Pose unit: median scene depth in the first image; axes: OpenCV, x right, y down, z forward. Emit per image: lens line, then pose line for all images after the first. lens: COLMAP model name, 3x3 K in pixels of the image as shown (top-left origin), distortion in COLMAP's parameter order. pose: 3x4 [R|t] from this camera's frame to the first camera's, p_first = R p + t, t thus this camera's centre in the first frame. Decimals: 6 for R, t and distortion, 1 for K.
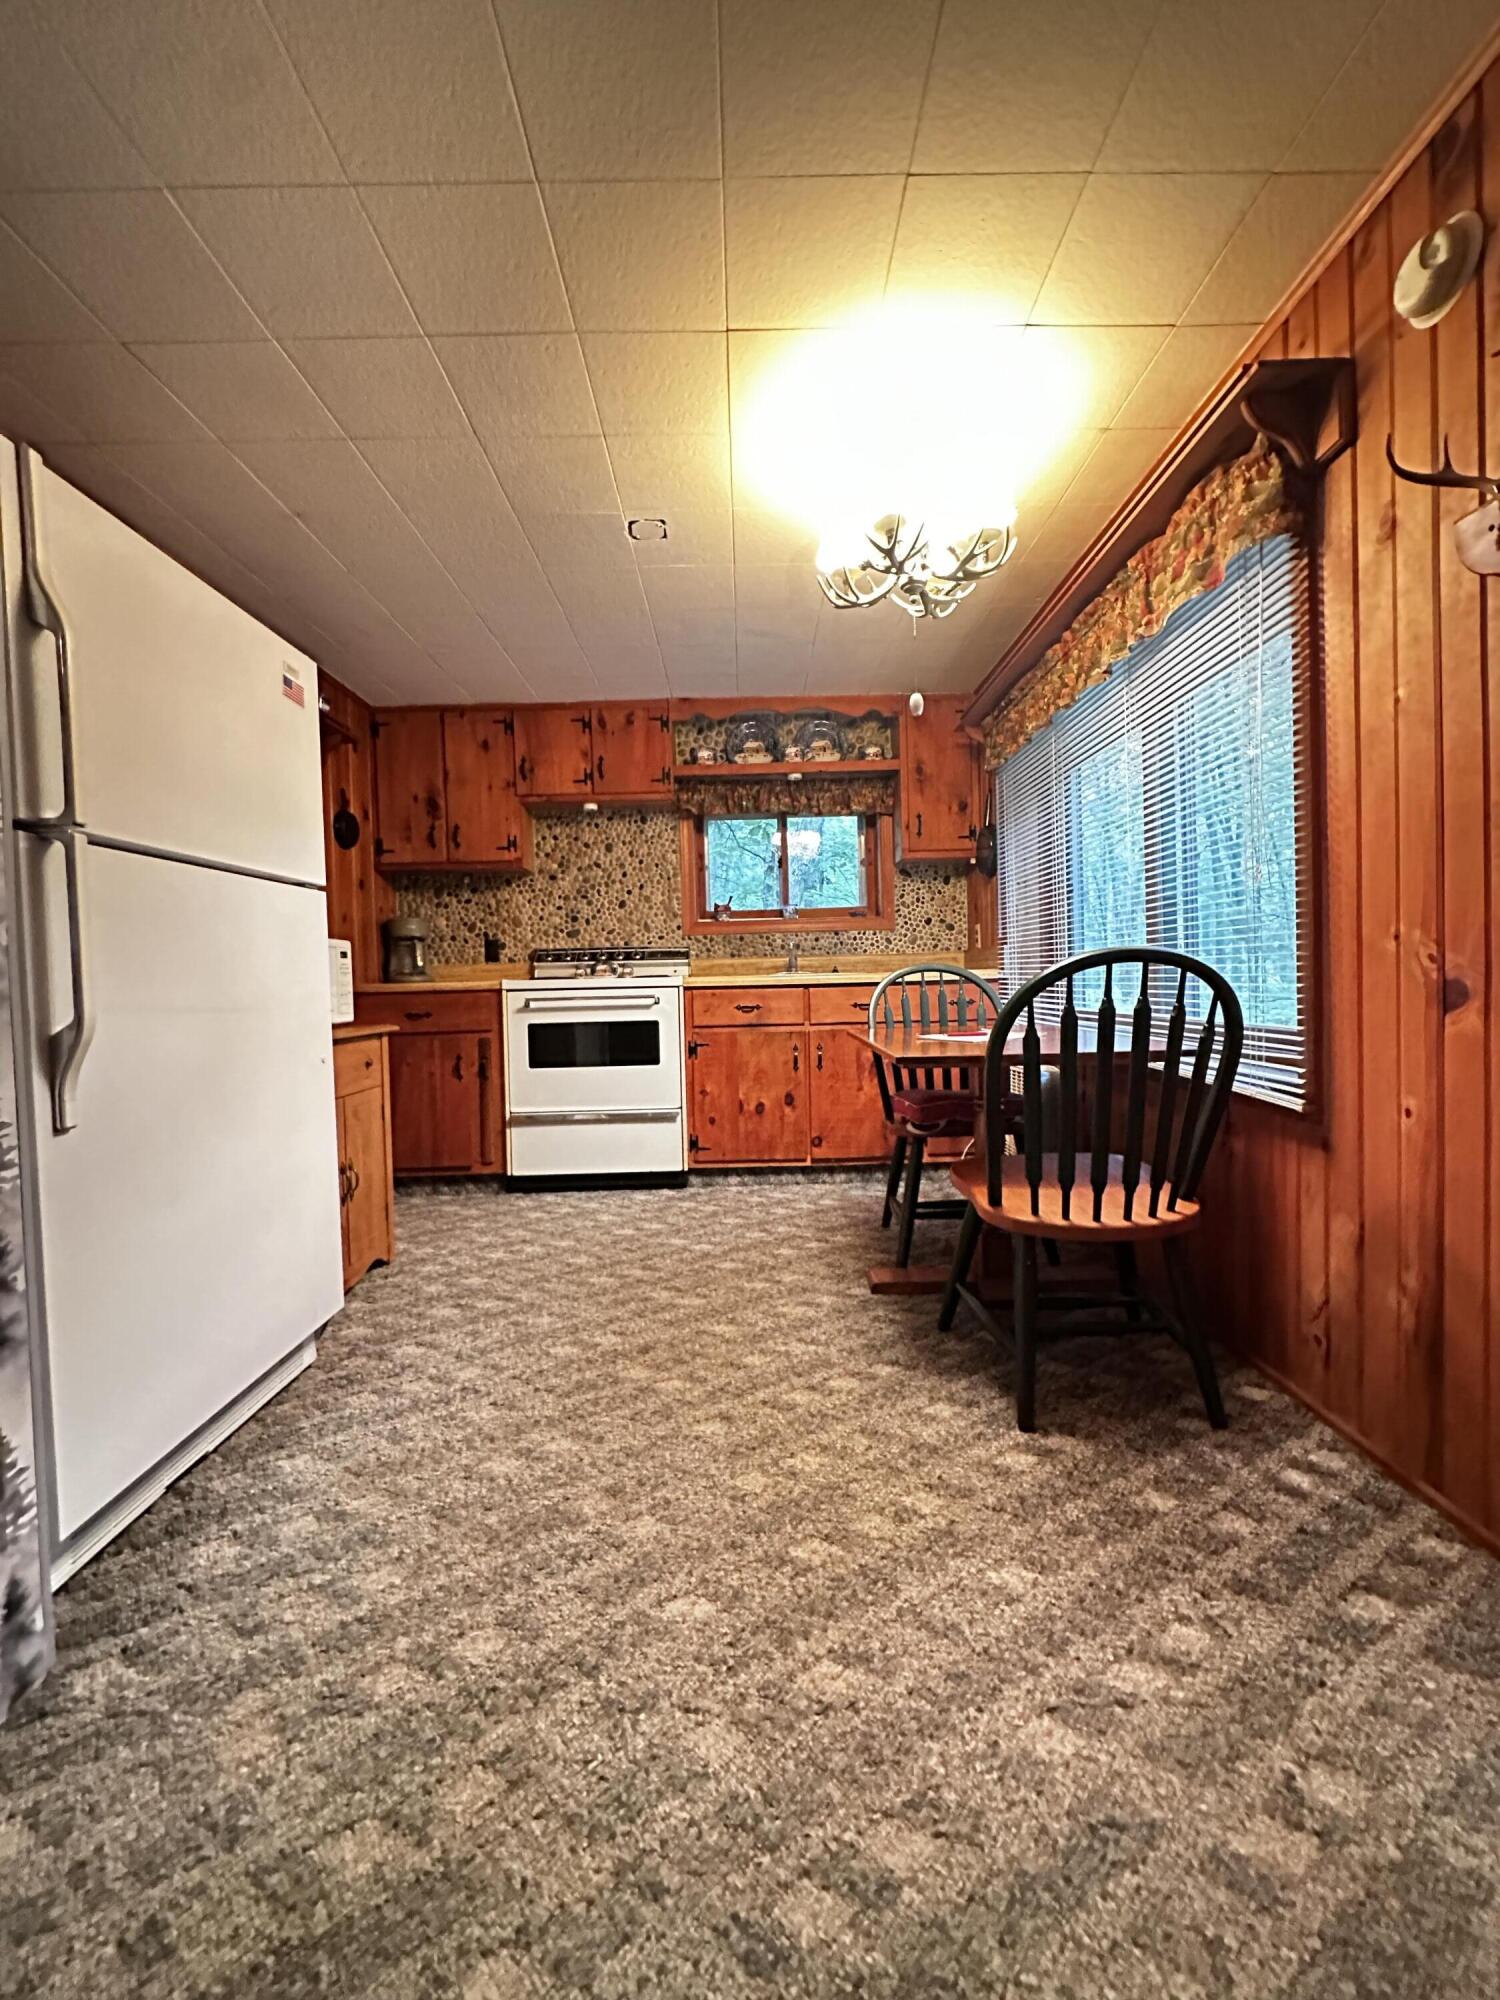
lens RADIAL K [[795.5, 0, 754.6], [0, 795.5, 998.9], [0, 0, 1]] dist [-0.004158, 0.000867]
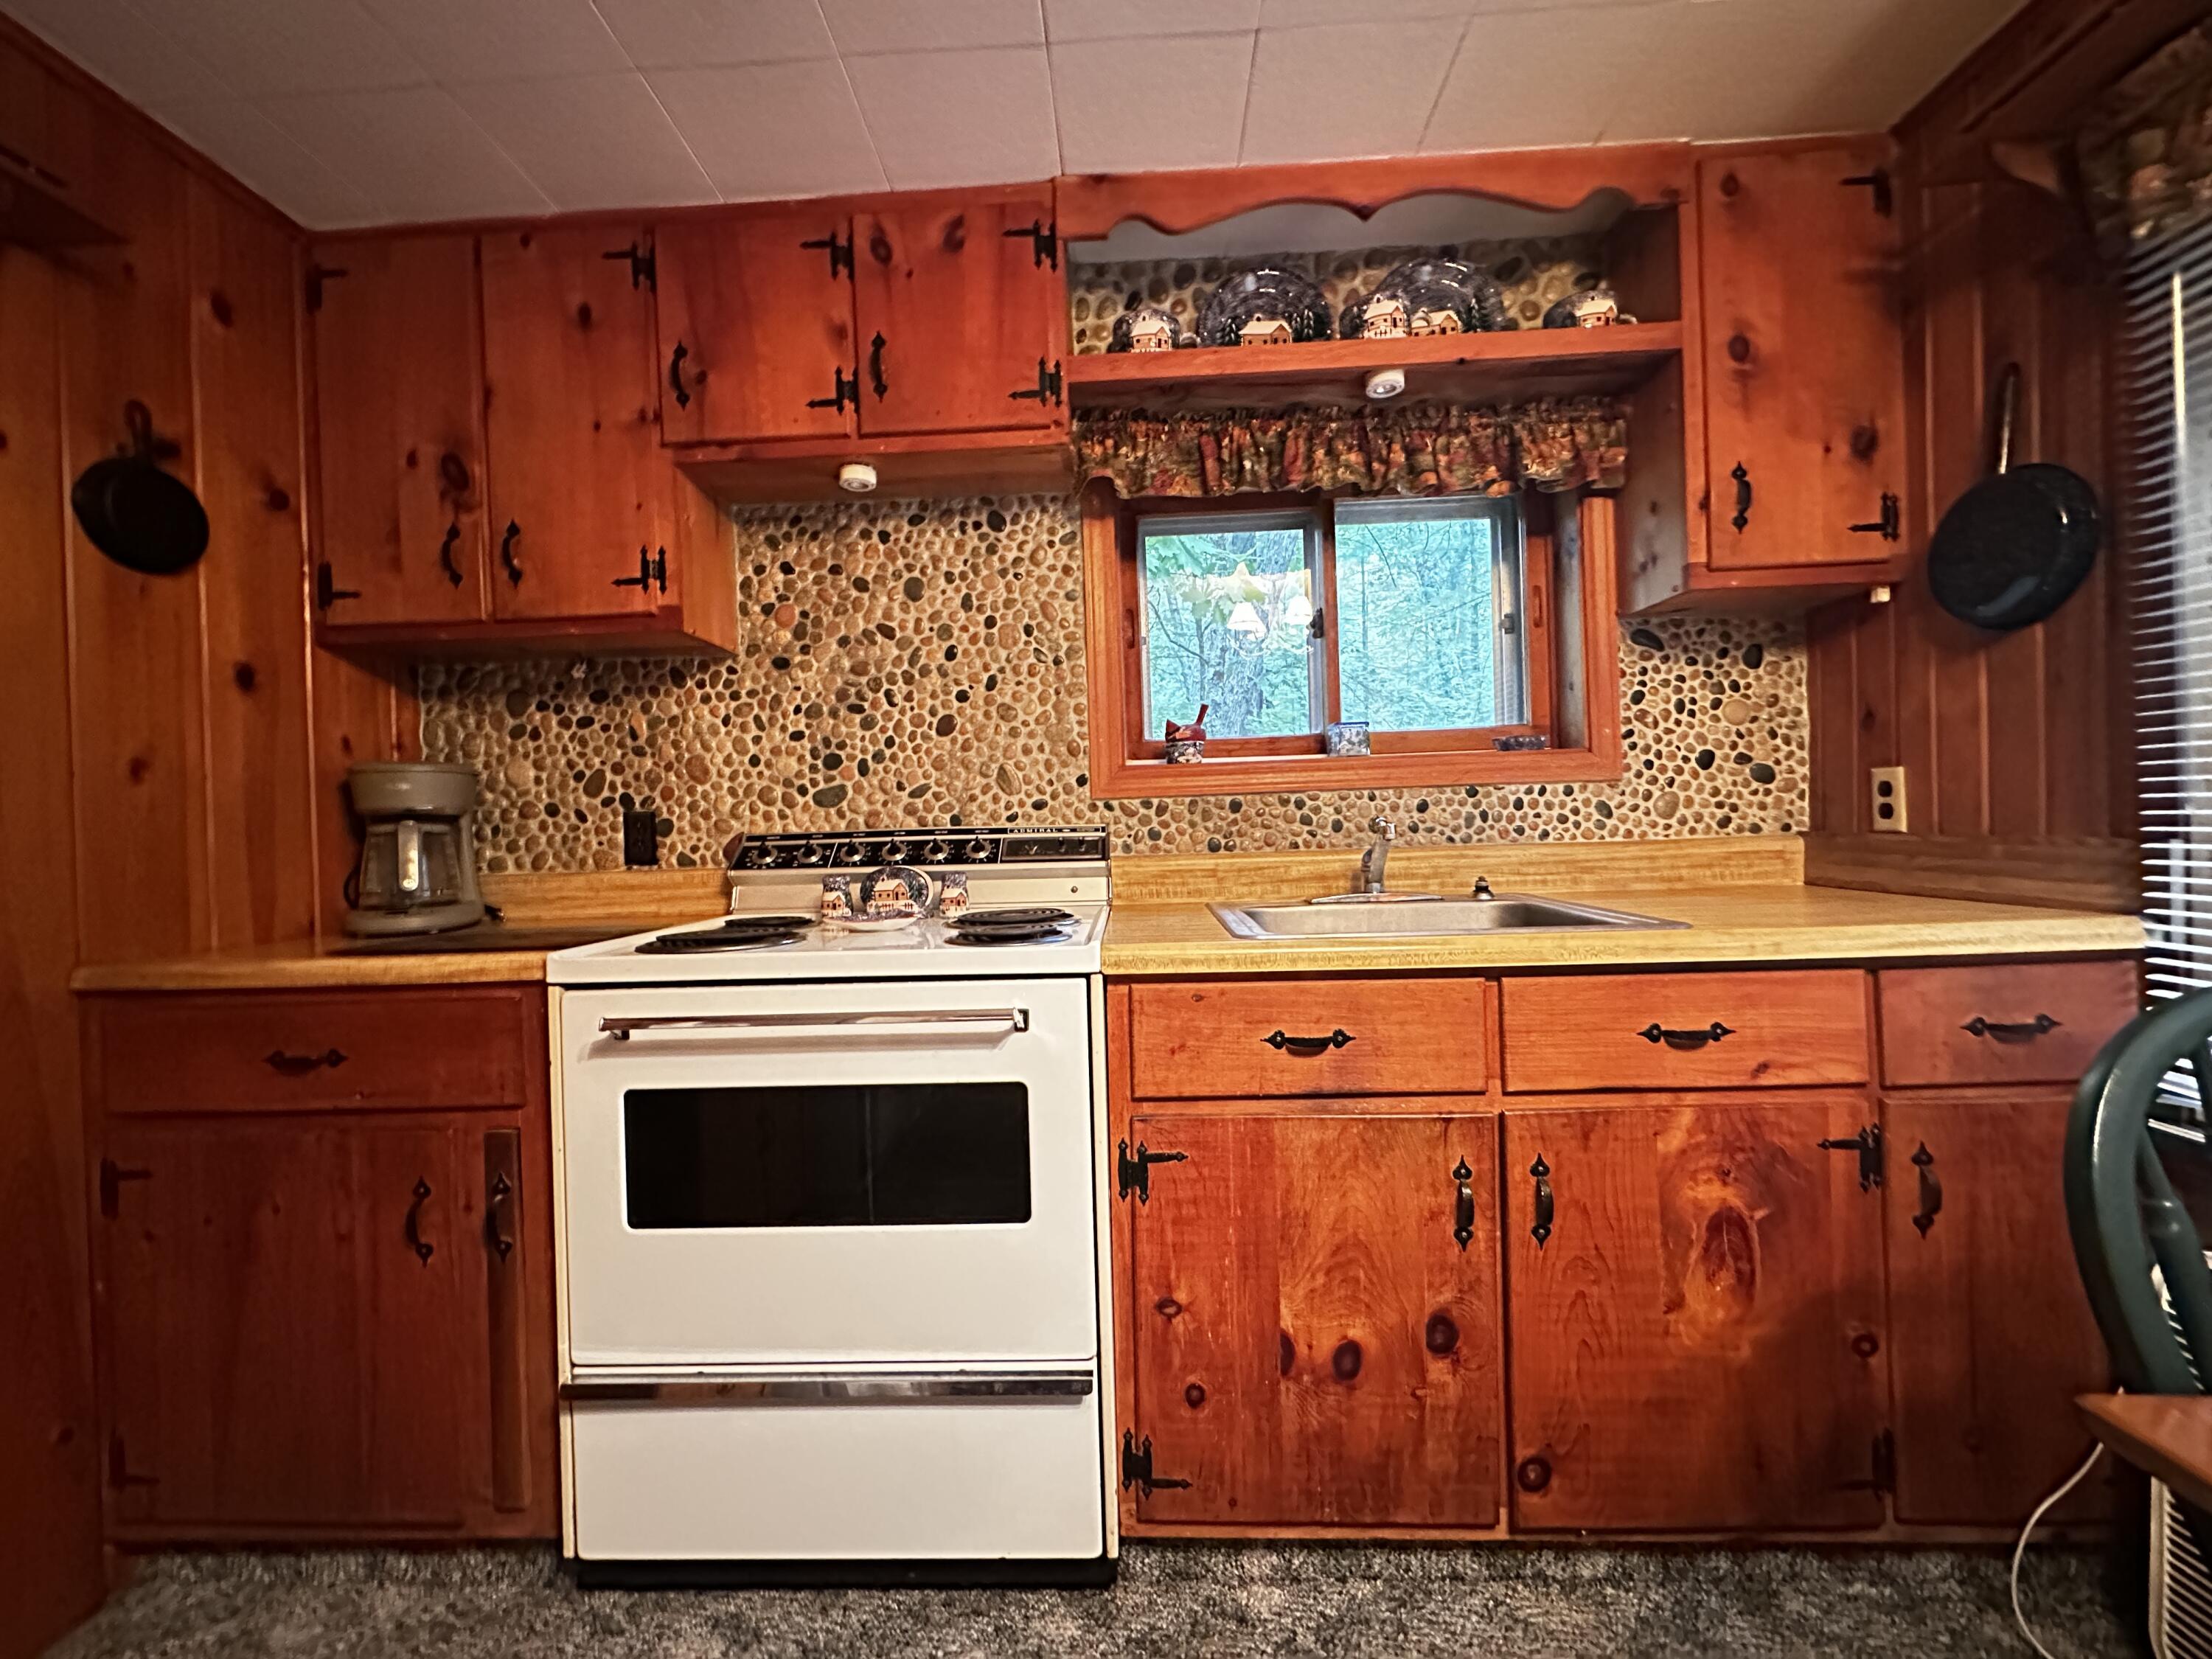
lens RADIAL K [[879.8, 0, 1102.1], [0, 879.8, 828.2], [0, 0, 1]] dist [-0.004158, 0.000867]
pose [[0.998310, -0.004431, -0.057948, -0.062856], [0.003447, 0.999848, -0.017072, -0.061223], [0.058015, 0.016843, 0.998174, 0.584944]]
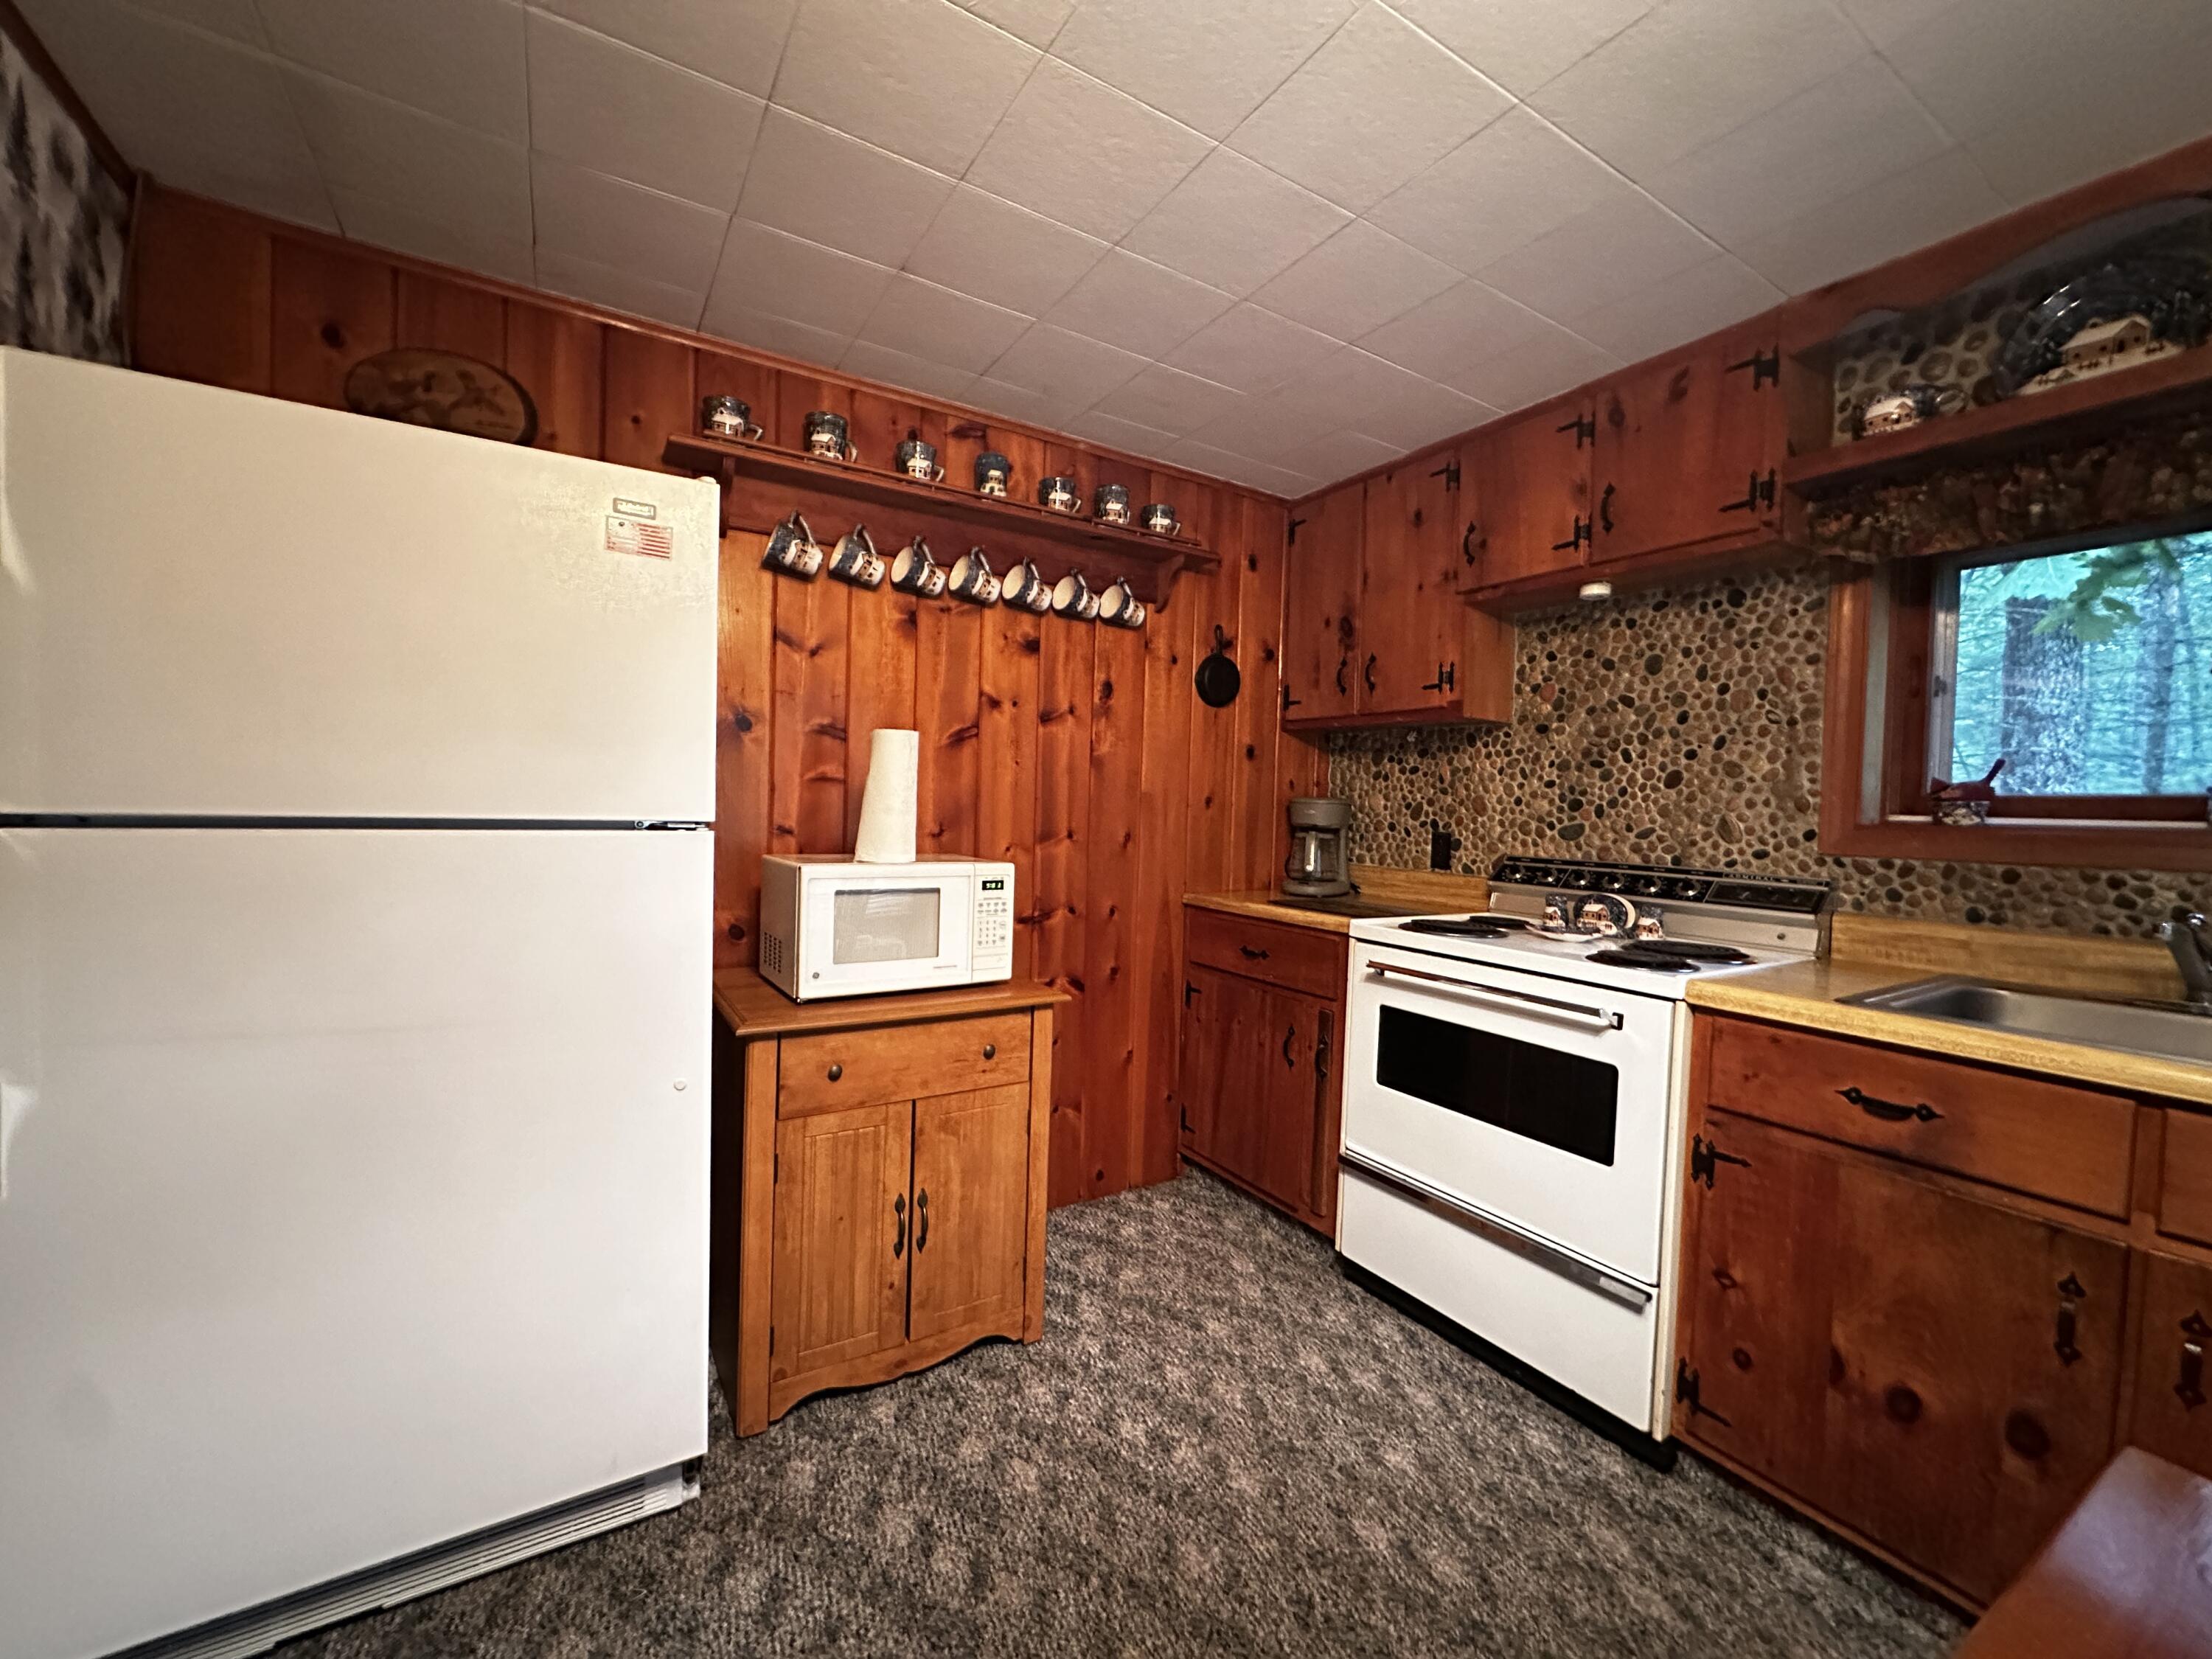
lens RADIAL K [[879.8, 0, 1101.2], [0, 879.8, 826.0], [0, 0, 1]] dist [-0.004158, 0.000867]
pose [[0.507864, 0.063774, -0.859074, 0.126443], [-0.063389, 0.997319, 0.036563, -0.093819], [0.859102, 0.035887, 0.510545, 0.454874]]
